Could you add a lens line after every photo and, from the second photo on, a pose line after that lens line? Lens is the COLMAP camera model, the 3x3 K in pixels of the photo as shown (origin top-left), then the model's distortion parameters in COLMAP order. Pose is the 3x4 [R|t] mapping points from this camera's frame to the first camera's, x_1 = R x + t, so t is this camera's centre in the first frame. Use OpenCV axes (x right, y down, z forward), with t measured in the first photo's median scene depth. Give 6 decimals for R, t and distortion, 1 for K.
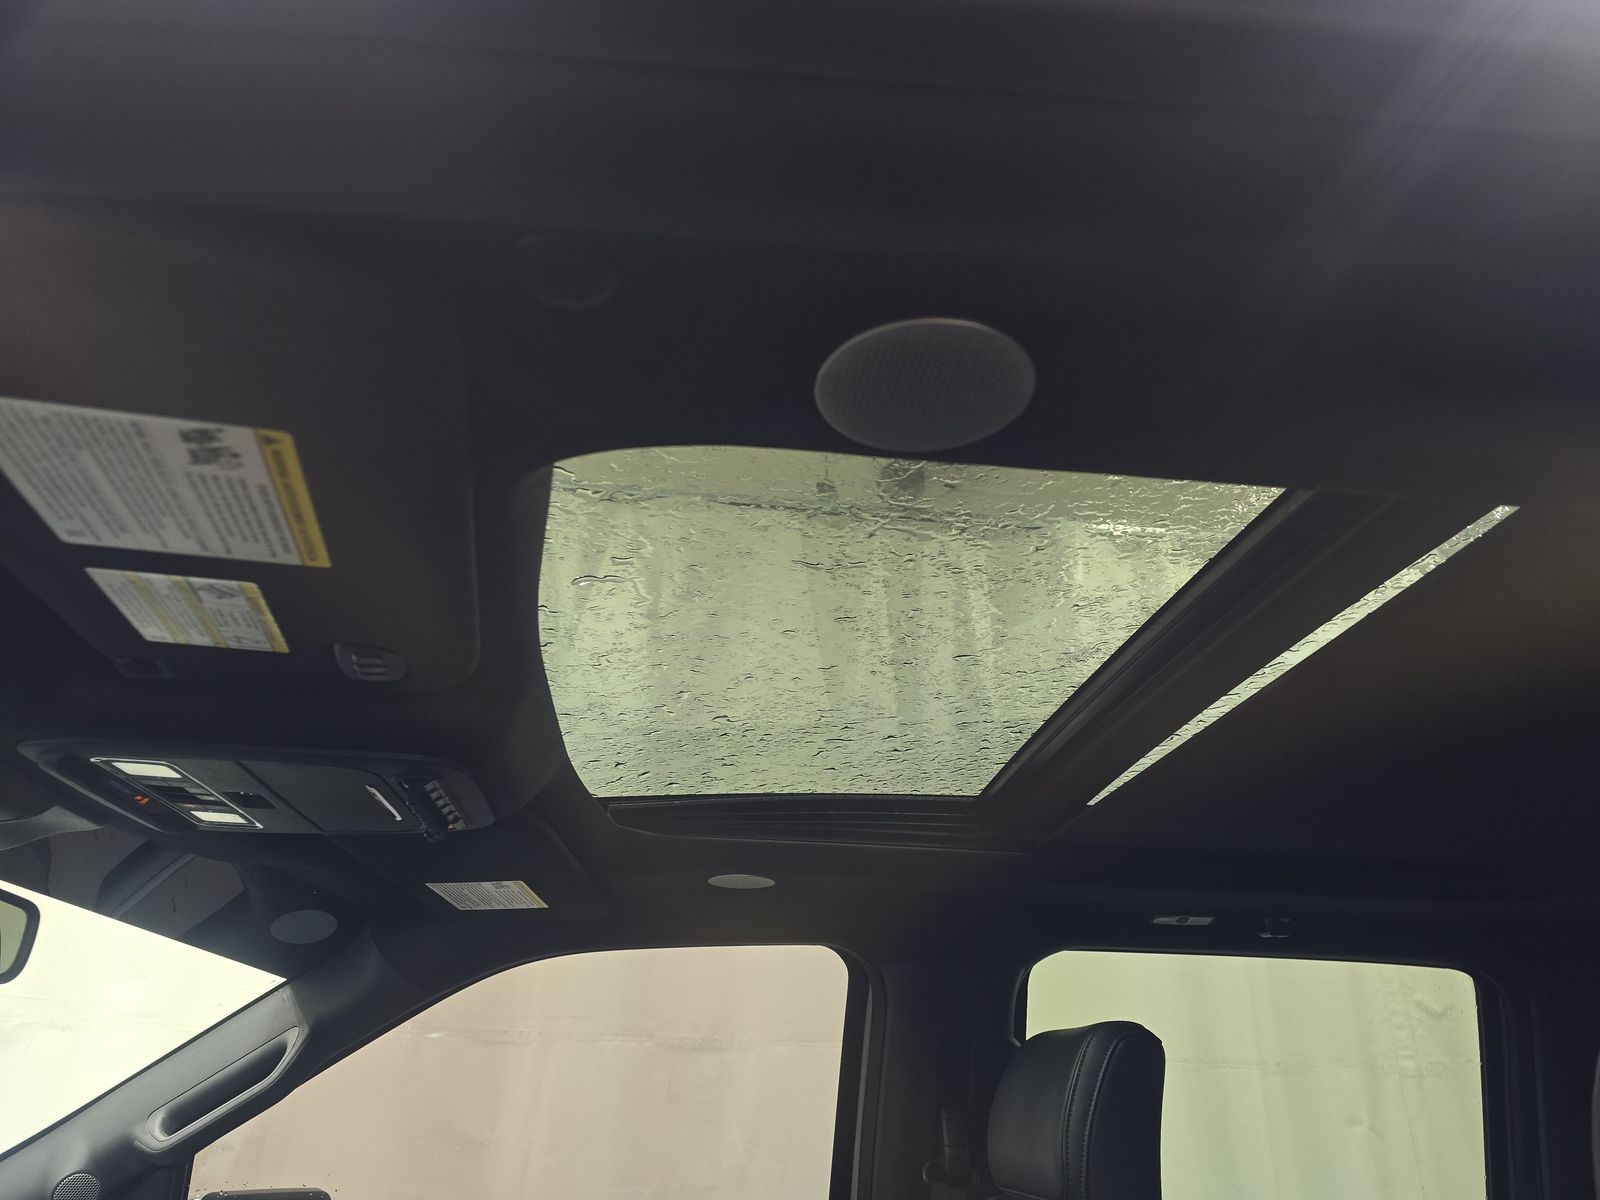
lens RADIAL K [[1125.9, 0, 800.0], [0, 1125.9, 600.0], [0, 0, 1]] dist [0.056178, -0.065611]
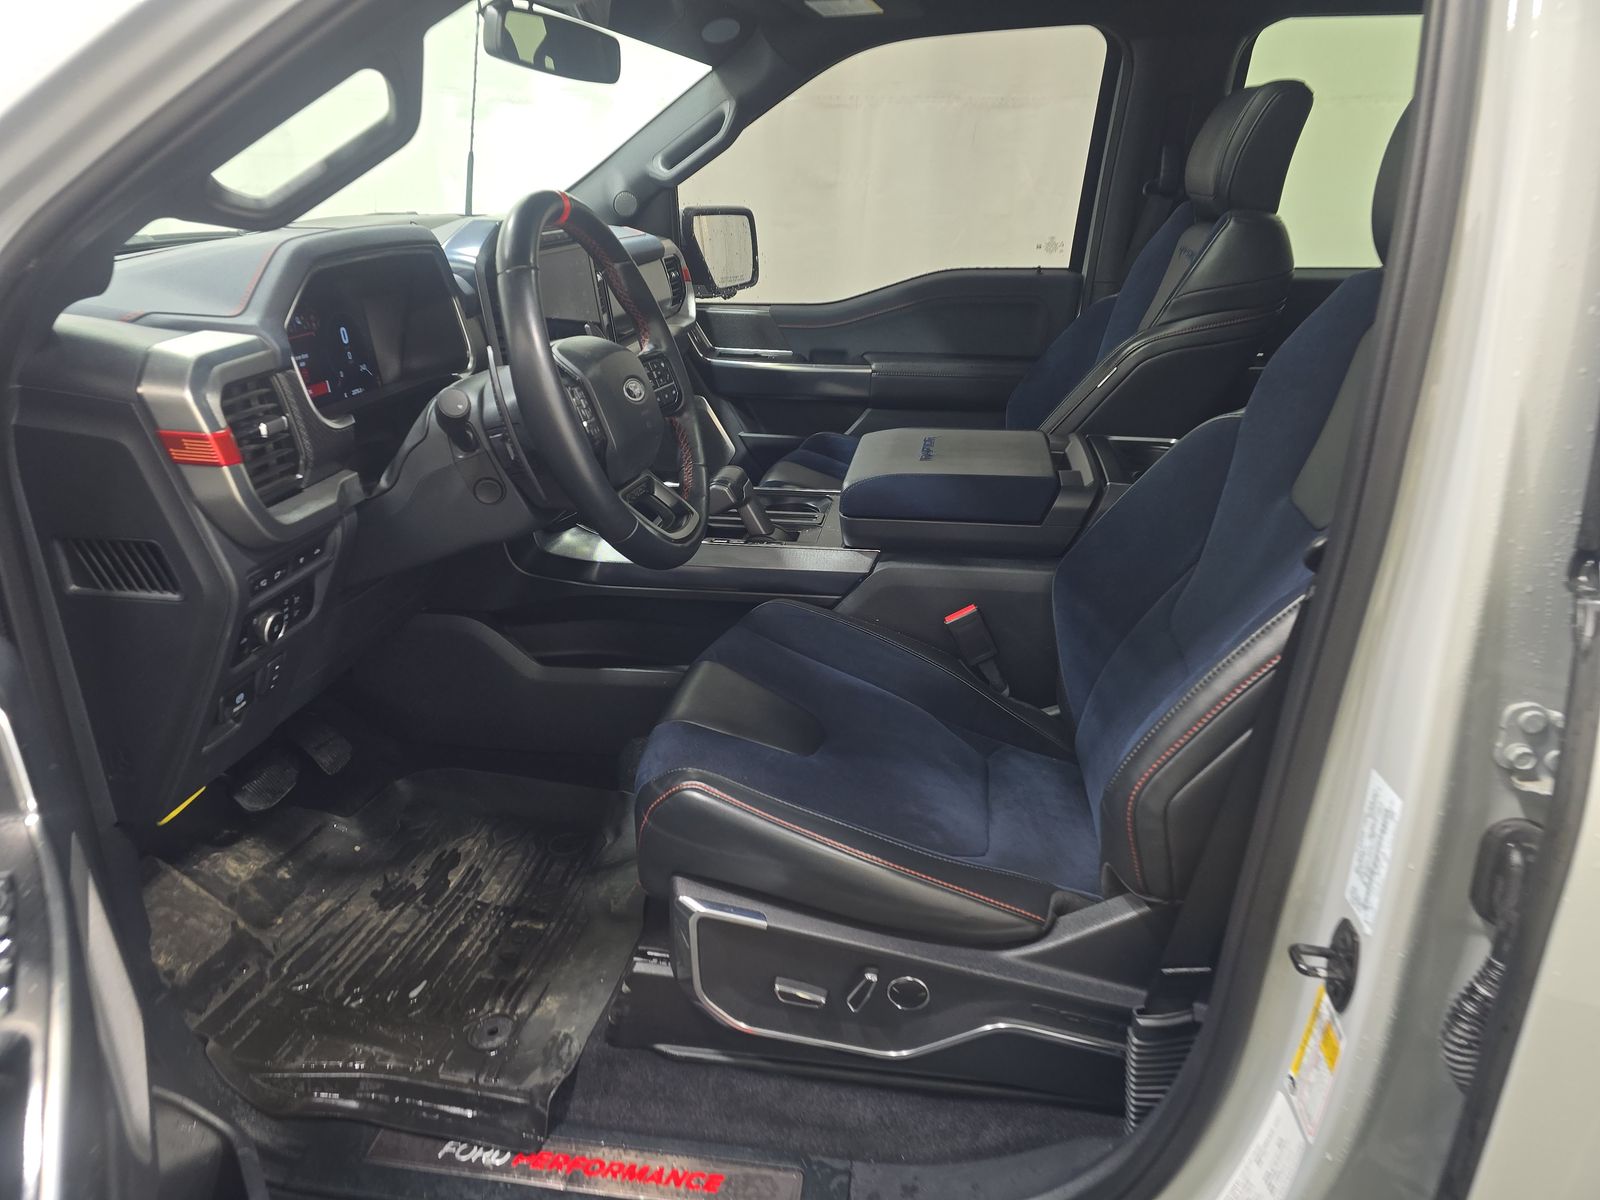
lens RADIAL K [[1125.9, 0, 800.0], [0, 1125.9, 600.0], [0, 0, 1]] dist [0.056178, -0.065611]
pose [[0.968993, 0.074686, -0.235531, 0.063724], [0.113902, 0.710887, 0.694022, -0.196656], [0.219269, -0.699330, 0.680337, -0.488073]]
